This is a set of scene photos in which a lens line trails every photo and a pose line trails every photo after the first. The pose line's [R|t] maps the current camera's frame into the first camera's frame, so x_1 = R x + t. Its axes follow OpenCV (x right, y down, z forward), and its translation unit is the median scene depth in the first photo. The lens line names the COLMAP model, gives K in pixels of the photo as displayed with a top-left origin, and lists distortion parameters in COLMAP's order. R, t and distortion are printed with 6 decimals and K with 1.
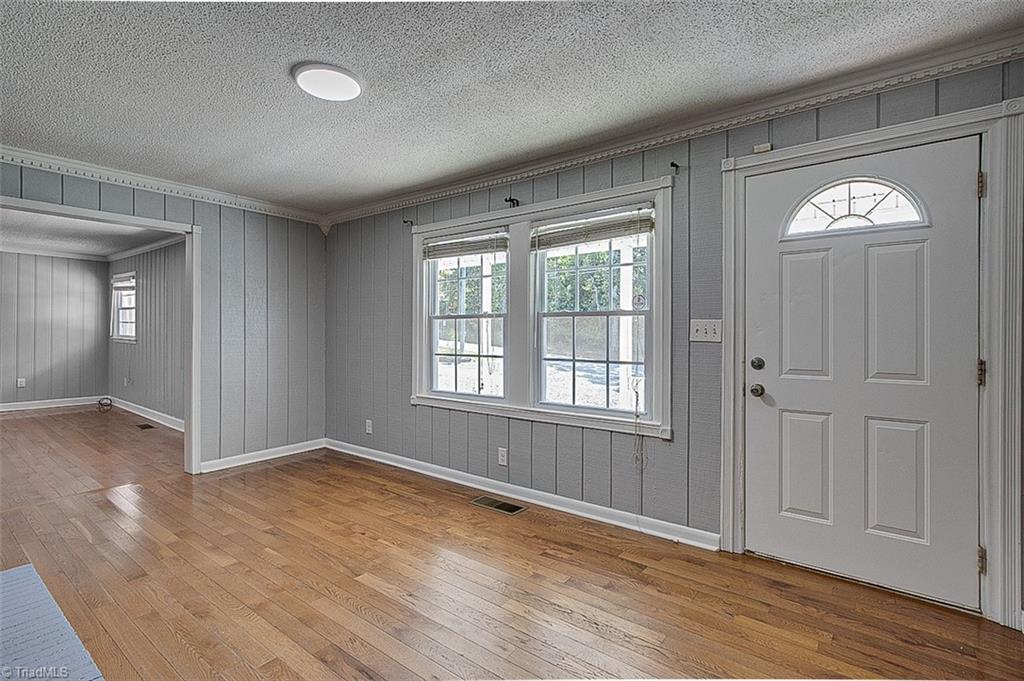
lens RADIAL K [[473.5, 0, 506.6], [0, 473.5, 332.6], [0, 0, 1]] dist [-0.004268, -0.000153]
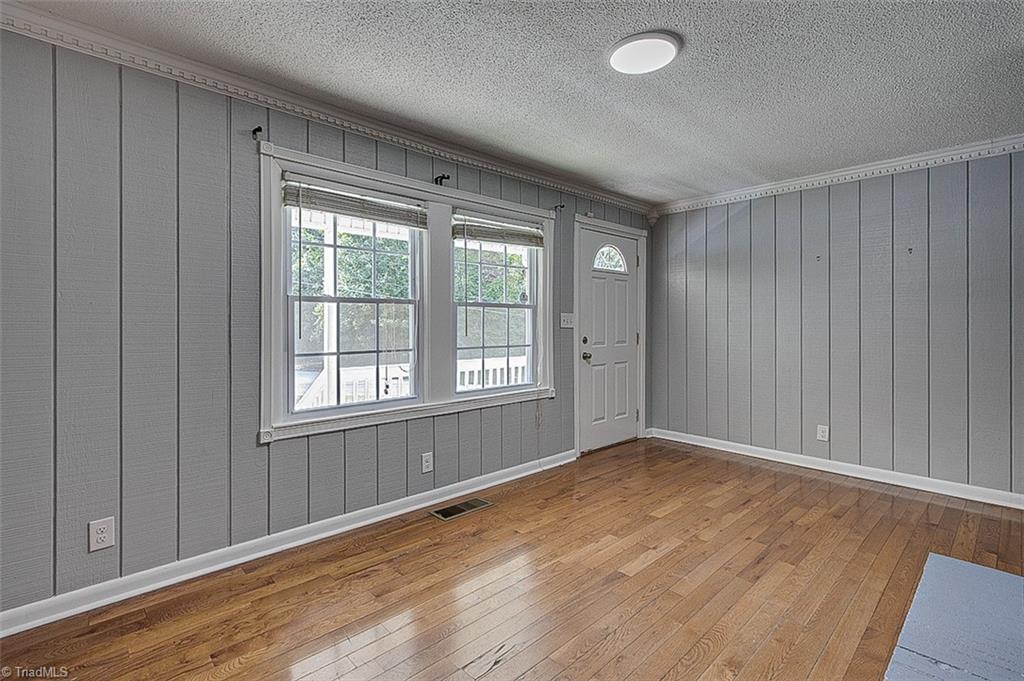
lens RADIAL K [[475.5, 0, 511.9], [0, 475.5, 323.3], [0, 0, 1]] dist [0.001891, 0.000215]
pose [[0.165441, -0.005982, 0.986202, -0.892373], [-0.000688, 0.999981, 0.006181, -0.003879], [-0.986219, -0.001701, 0.165433, 0.727434]]
